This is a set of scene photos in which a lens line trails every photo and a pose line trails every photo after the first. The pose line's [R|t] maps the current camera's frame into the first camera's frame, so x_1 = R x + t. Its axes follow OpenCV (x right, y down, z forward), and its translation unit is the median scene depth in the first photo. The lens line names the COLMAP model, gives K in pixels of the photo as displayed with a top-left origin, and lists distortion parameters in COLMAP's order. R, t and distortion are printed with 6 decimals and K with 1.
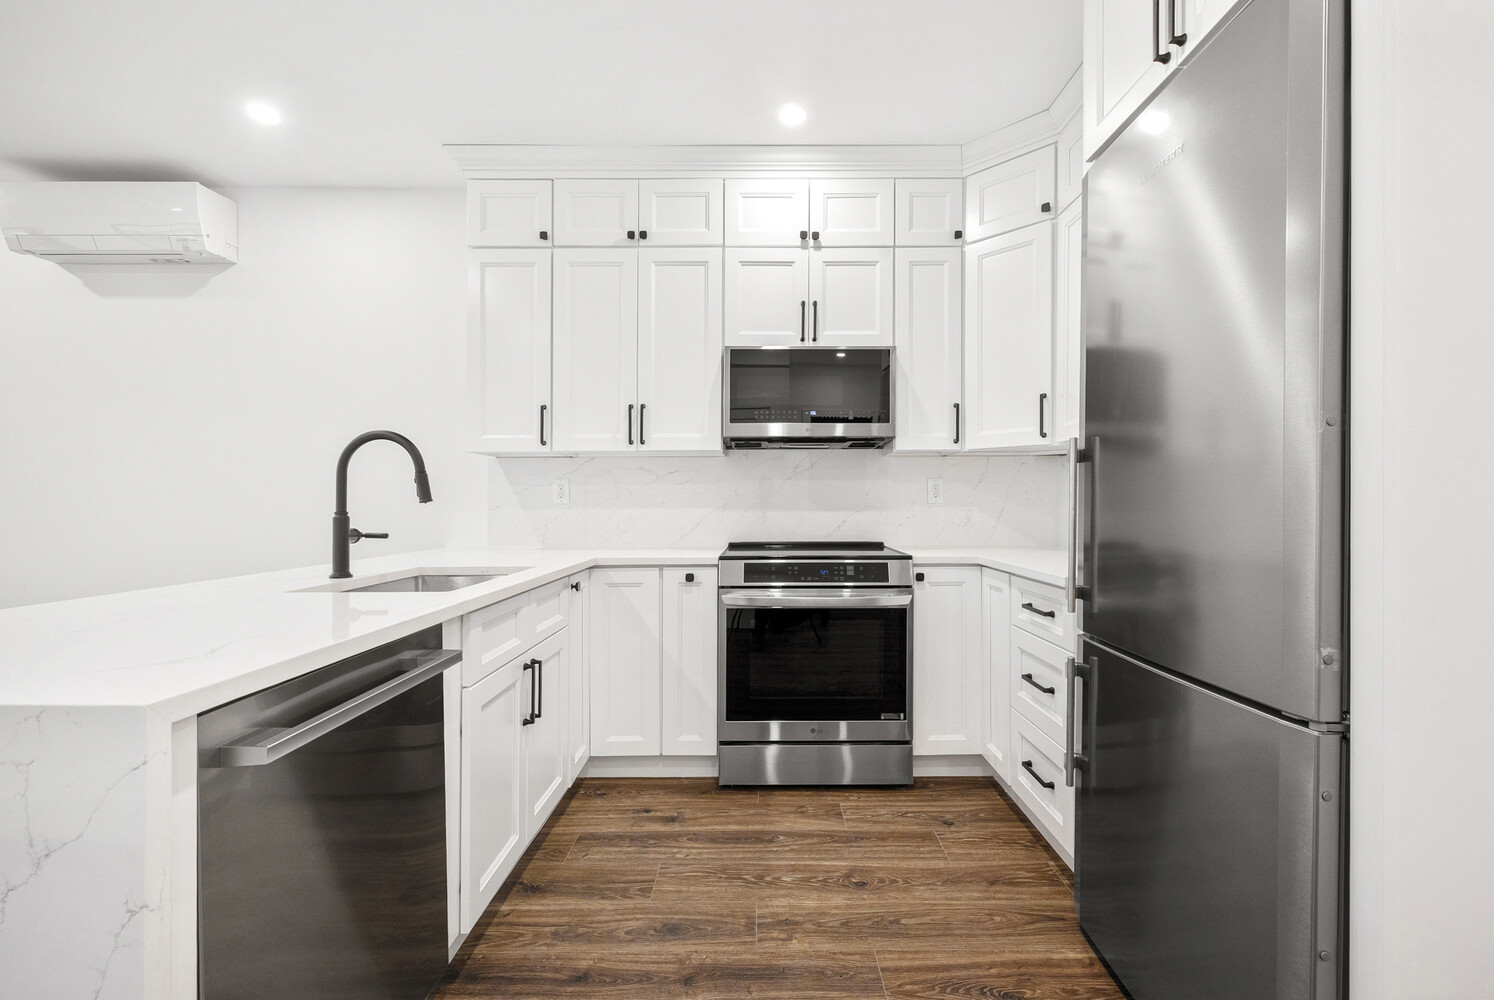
lens RADIAL K [[628.6, 0, 760.7], [0, 628.6, 499.5], [0, 0, 1]] dist [-0.000133, -0.000040]
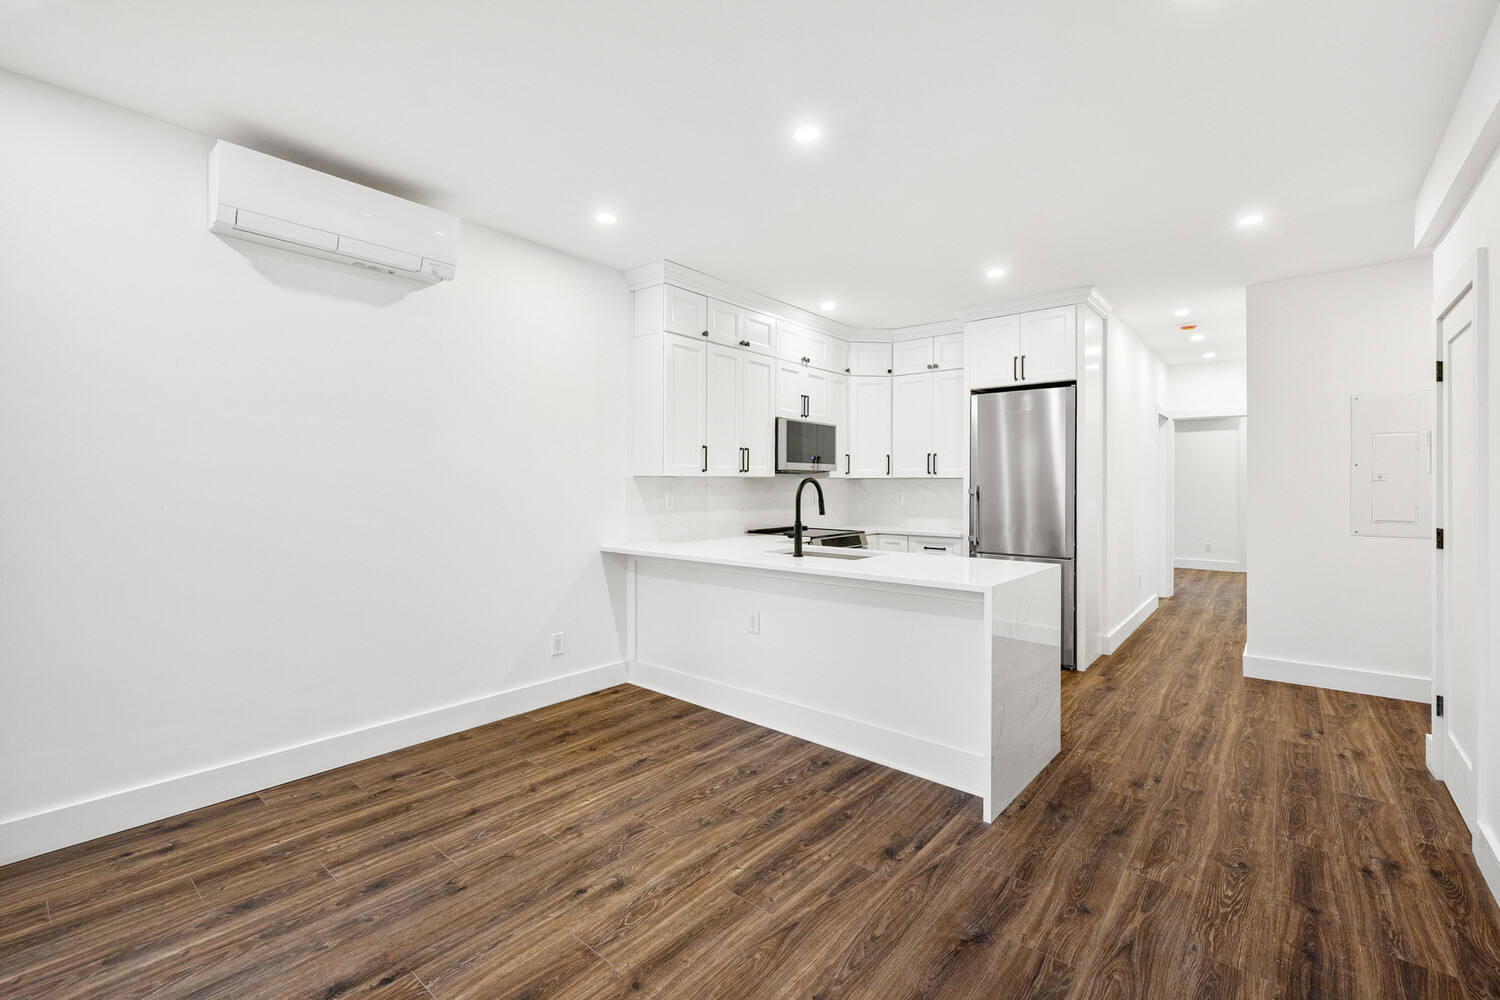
lens RADIAL K [[631.1, 0, 756.8], [0, 631.1, 480.1], [0, 0, 1]] dist [-0.000133, -0.000040]
pose [[0.646200, 0.008706, 0.763119, -1.594131], [-0.002348, 0.999953, -0.009420, -0.060291], [-0.763165, 0.004296, 0.646190, -0.081381]]
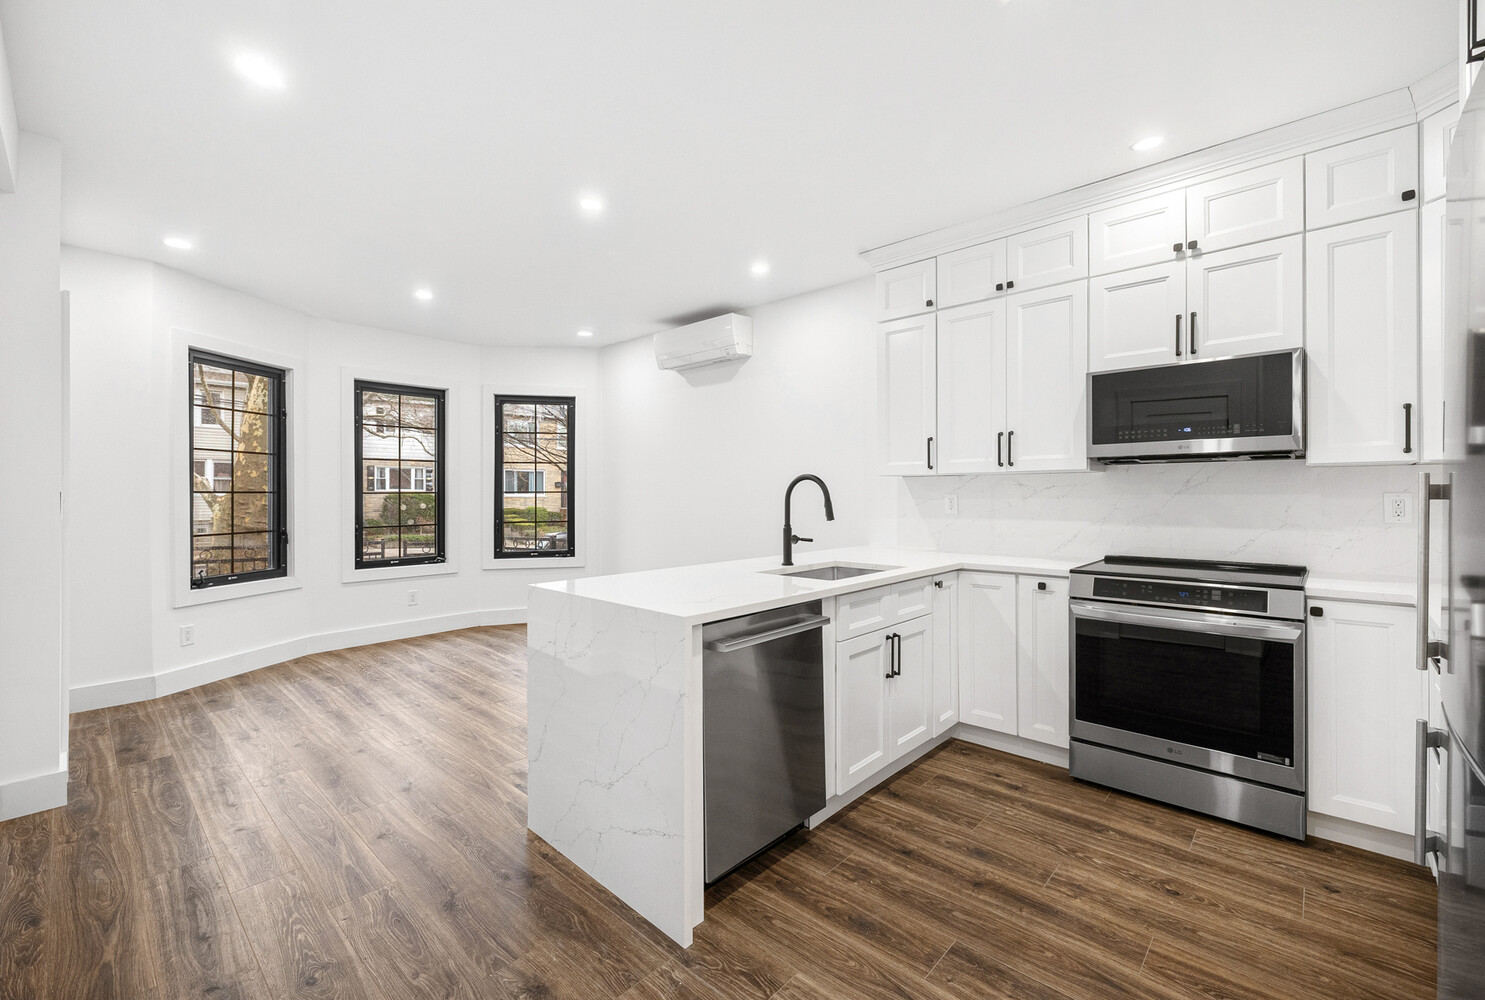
lens RADIAL K [[624.8, 0, 745.4], [0, 624.8, 491.4], [0, 0, 1]] dist [-0.000133, -0.000040]
pose [[0.734411, -0.002894, -0.678699, 0.263111], [0.005420, 0.999984, 0.001601, -0.052346], [0.678684, -0.004854, 0.734415, -0.196281]]
